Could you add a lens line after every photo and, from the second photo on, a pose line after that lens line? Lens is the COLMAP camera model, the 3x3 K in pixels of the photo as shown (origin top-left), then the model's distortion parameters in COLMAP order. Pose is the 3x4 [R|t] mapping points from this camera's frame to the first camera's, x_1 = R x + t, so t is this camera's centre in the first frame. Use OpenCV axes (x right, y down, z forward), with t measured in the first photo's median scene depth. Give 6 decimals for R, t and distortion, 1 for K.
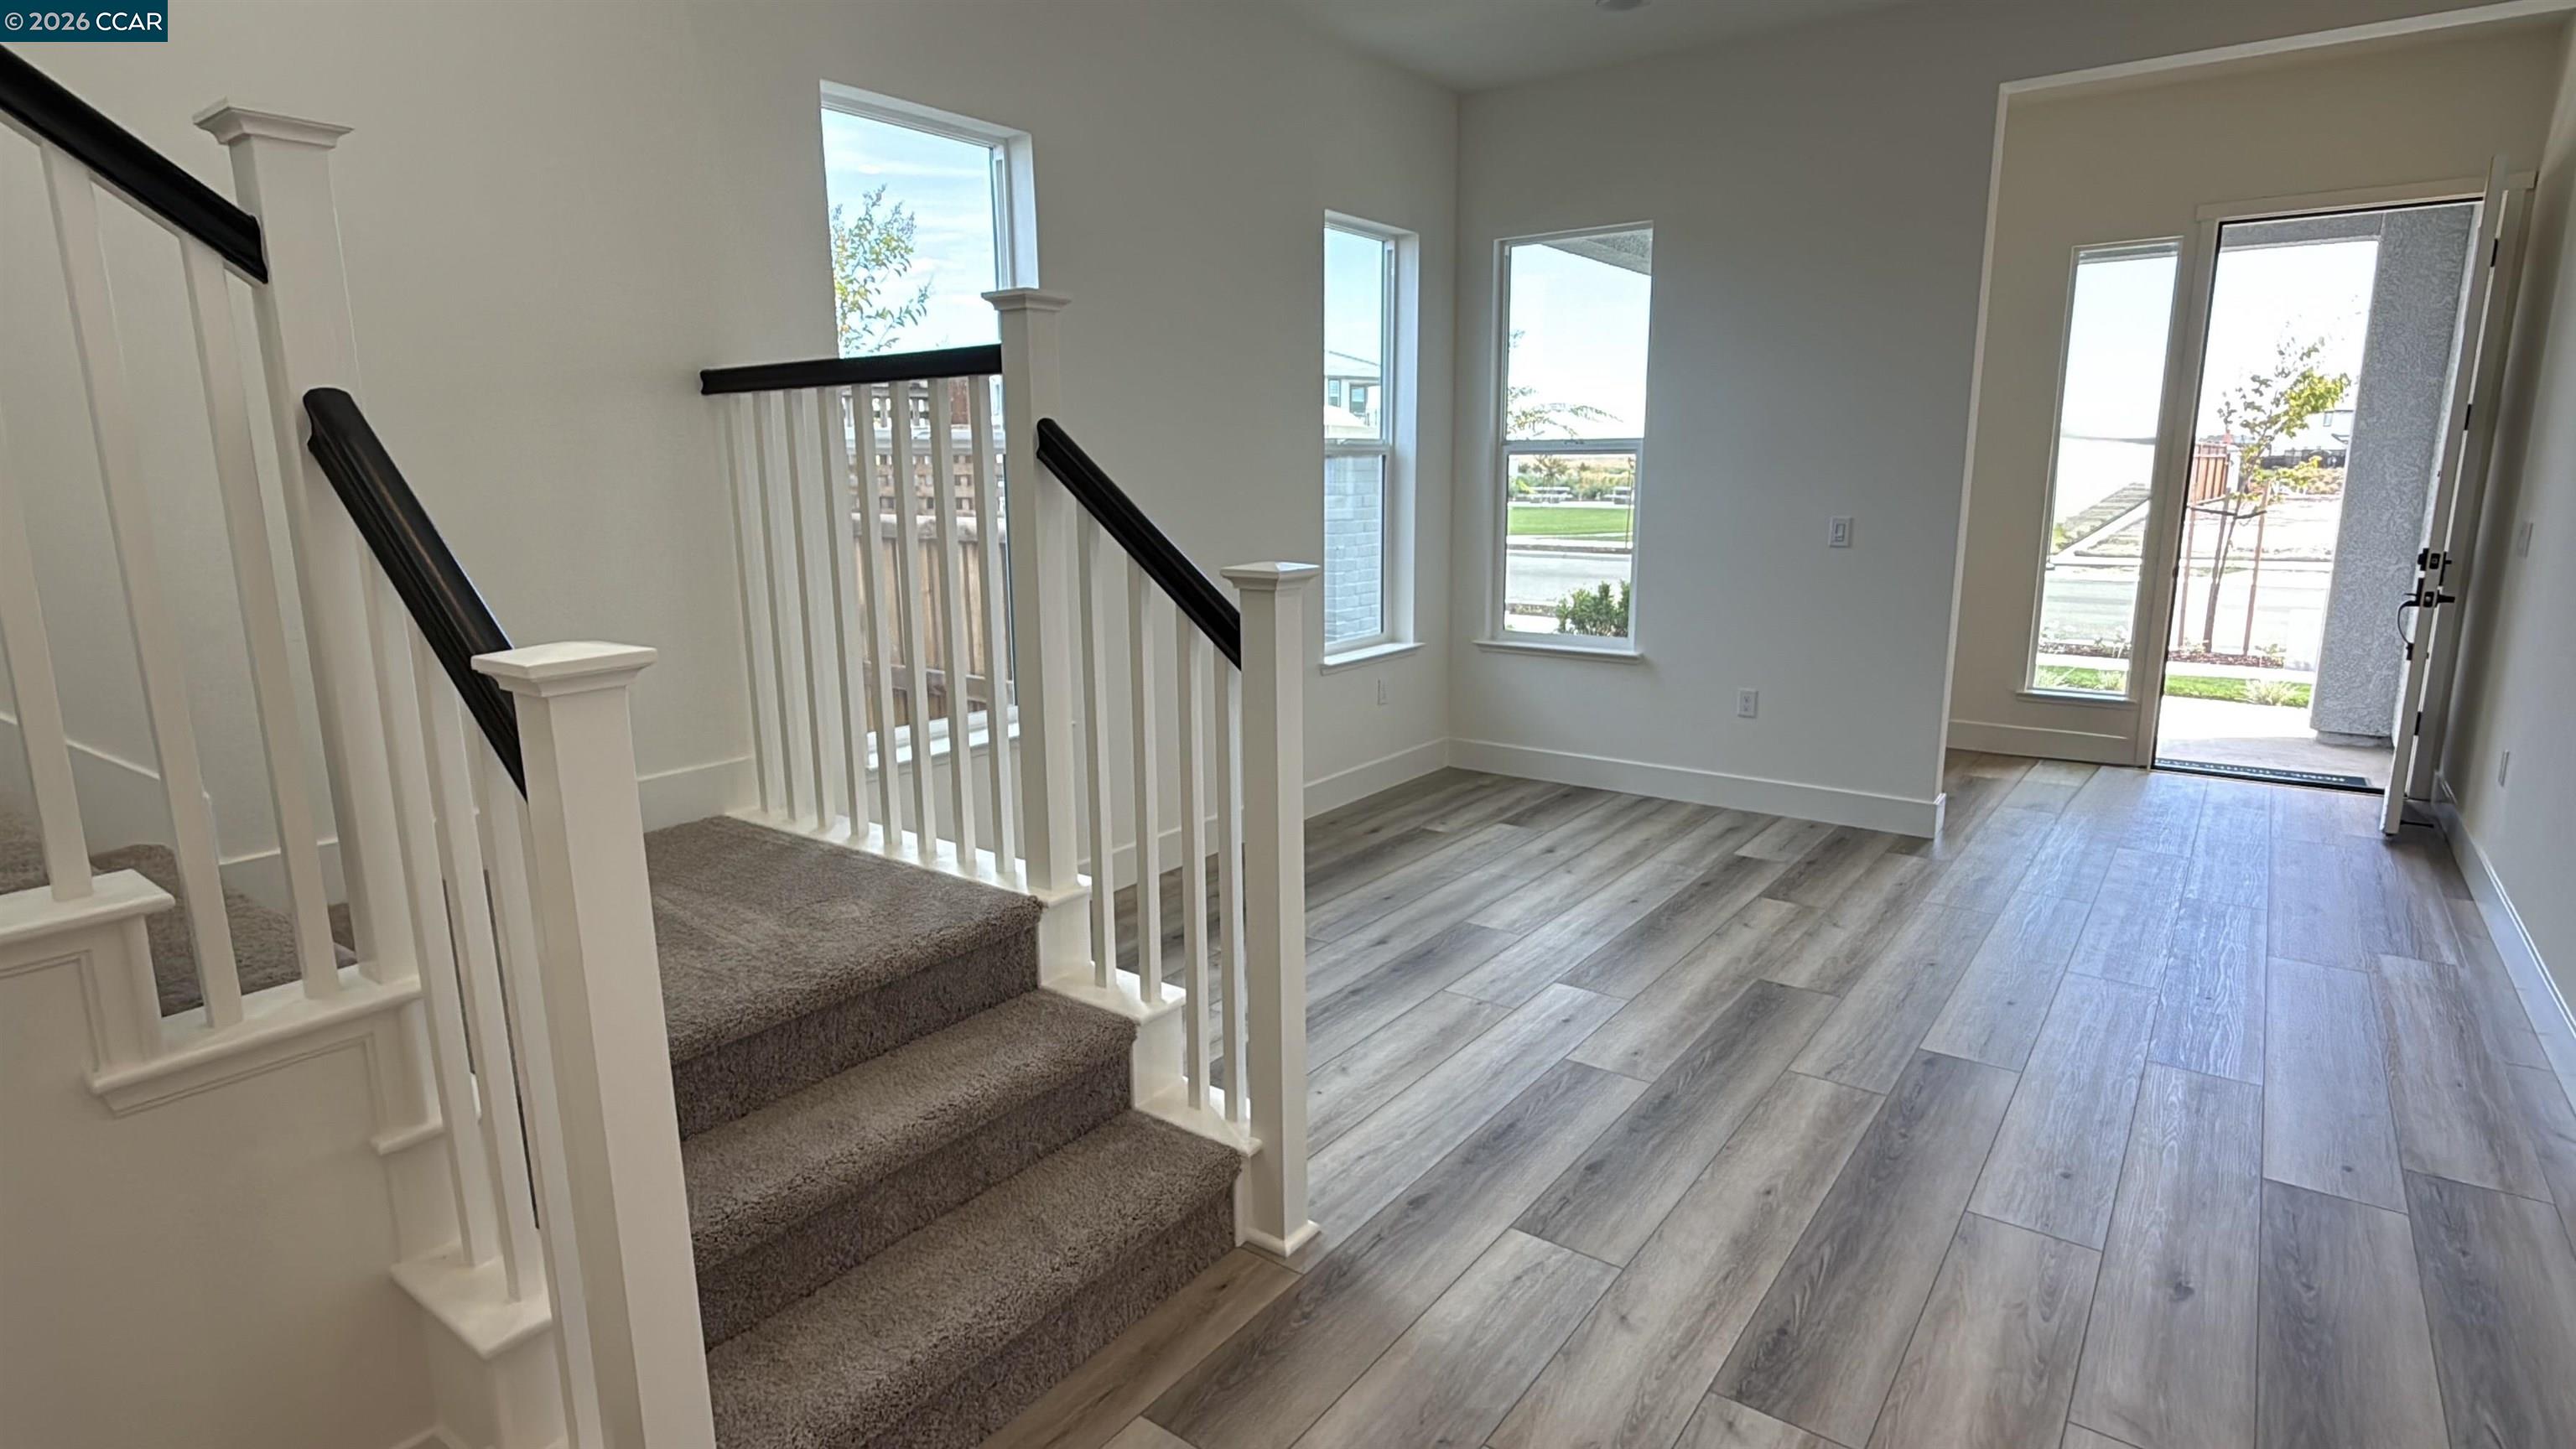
lens RADIAL K [[1317.1, 0, 1278.9], [0, 1317.1, 723.4], [0, 0, 1]] dist [0.028257, 0.000797]
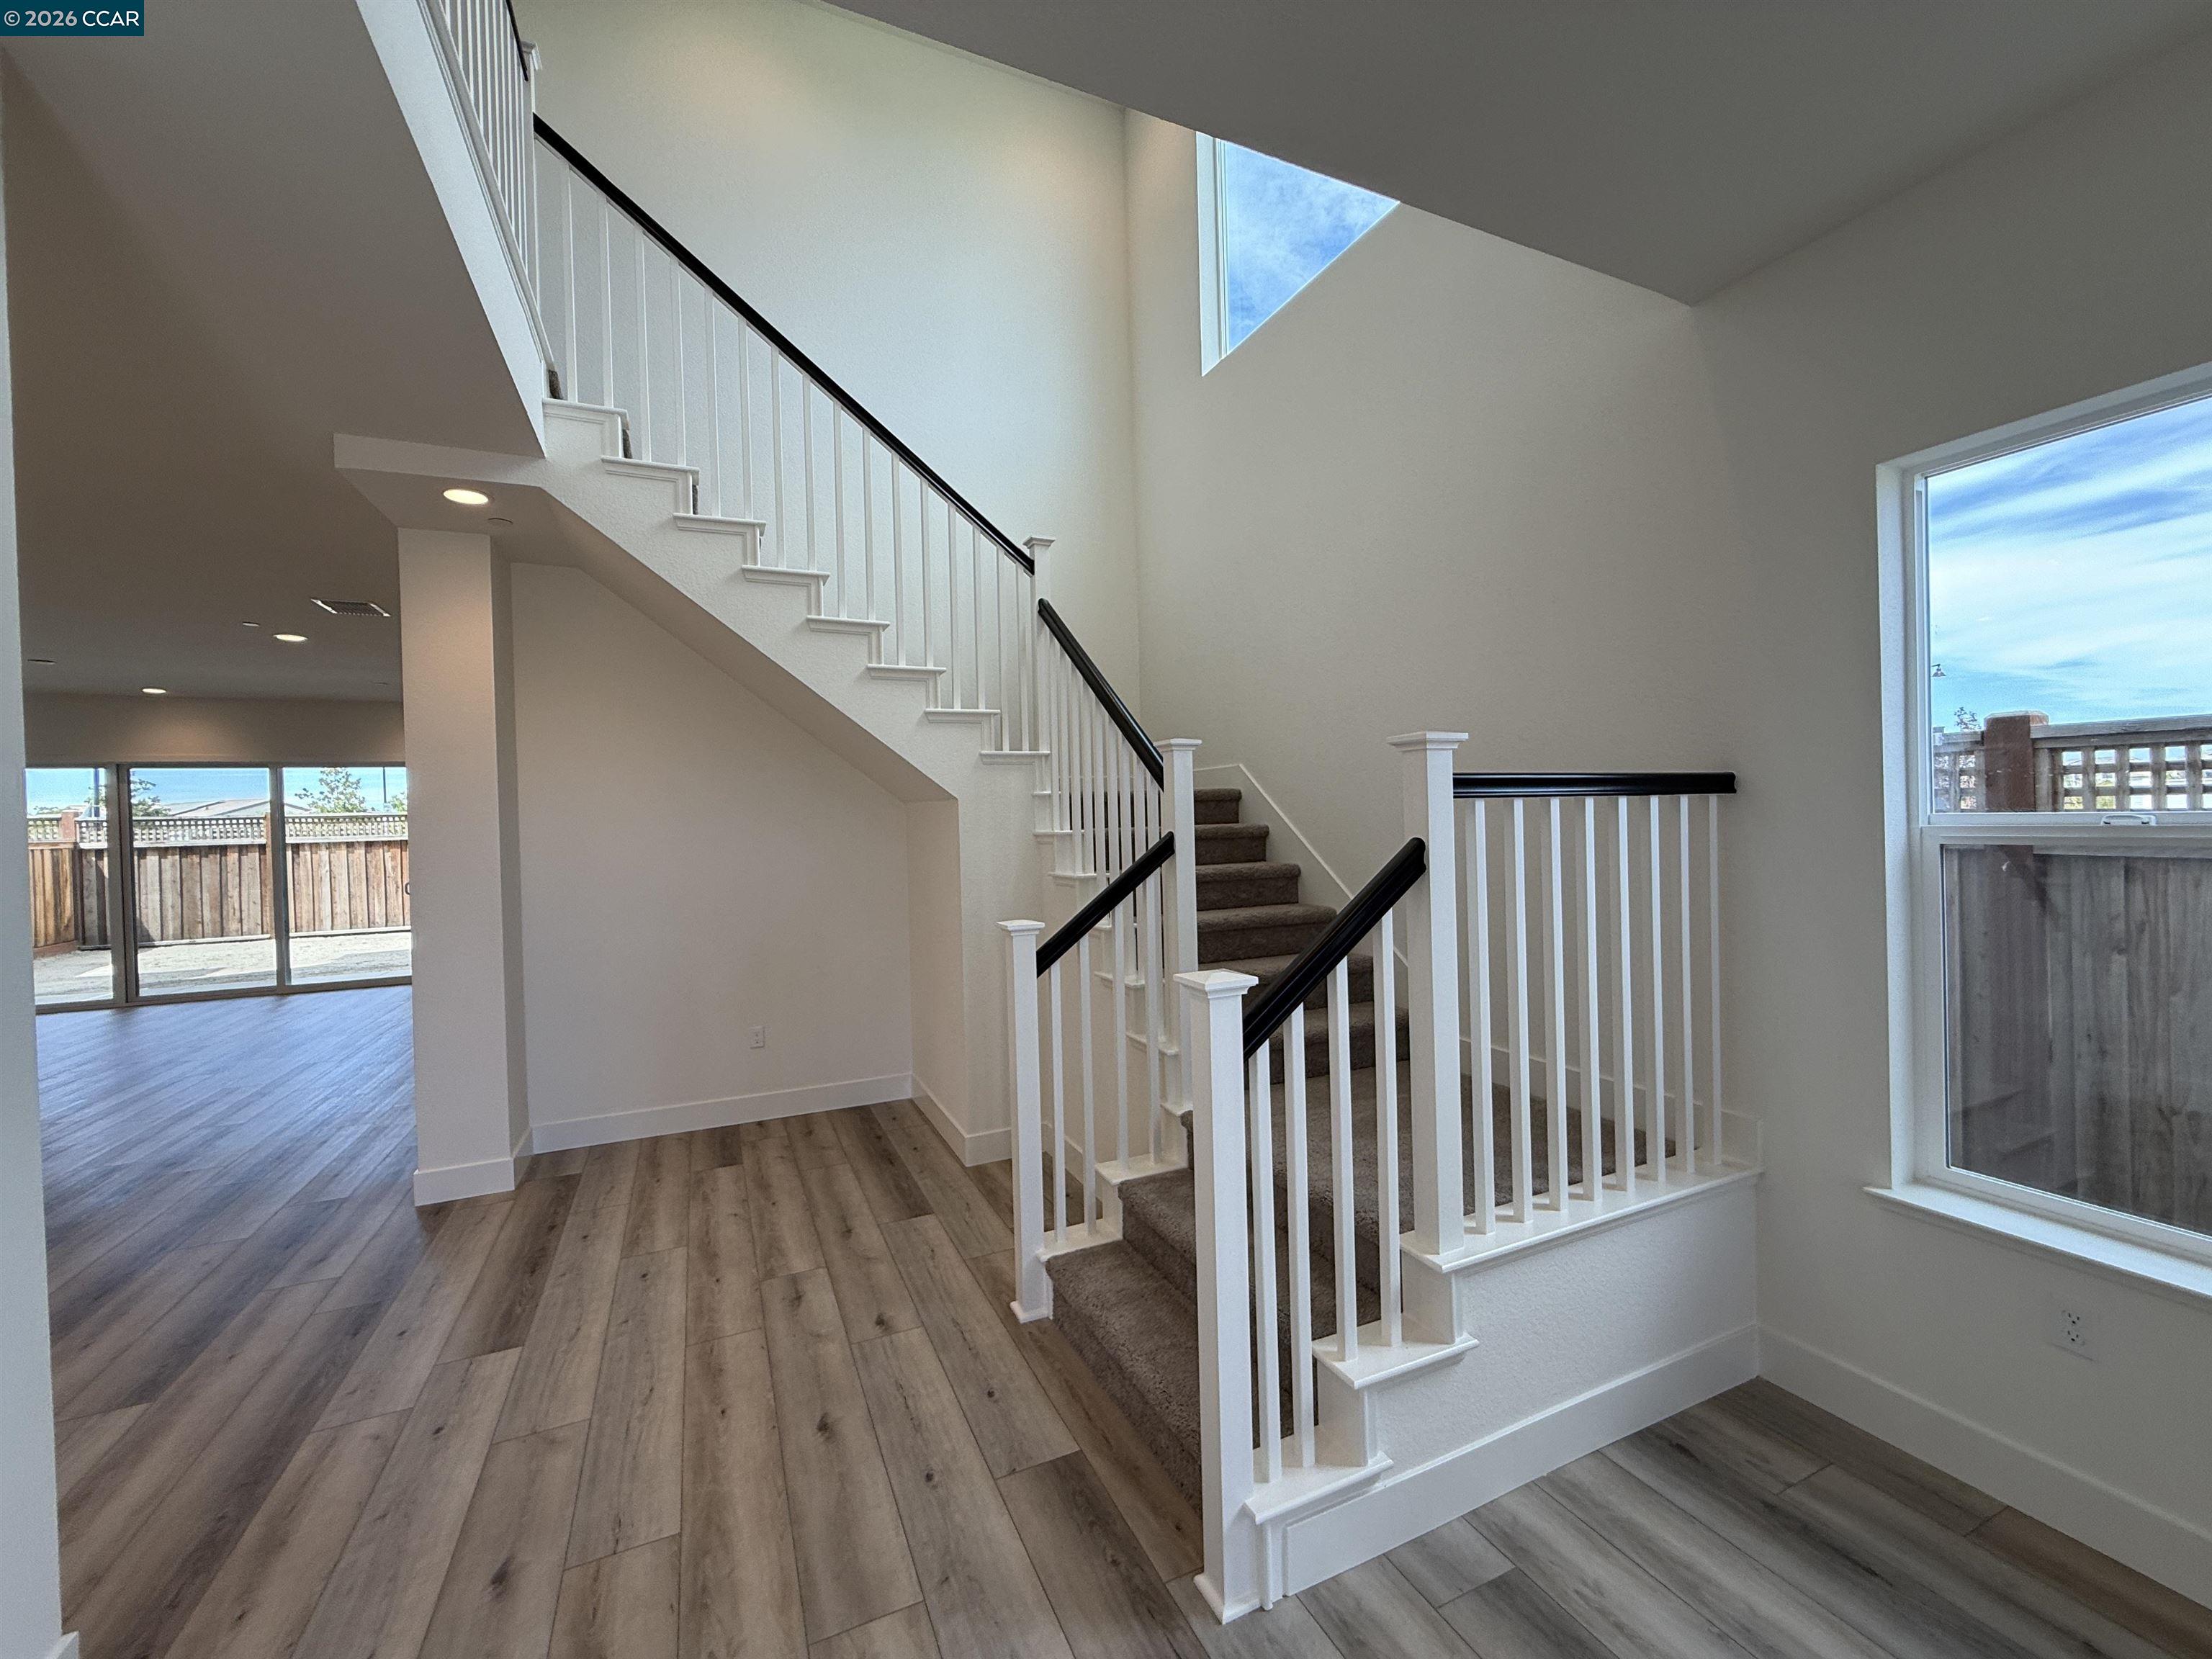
lens RADIAL K [[889.2, 0, 1105.5], [0, 889.2, 828.9], [0, 0, 1]] dist [0.000671, 0.000041]
pose [[-0.478715, 0.028296, -0.877514, 0.798585], [-0.148610, 0.982447, 0.112751, -0.349021], [0.865302, 0.184383, -0.466107, 1.357315]]
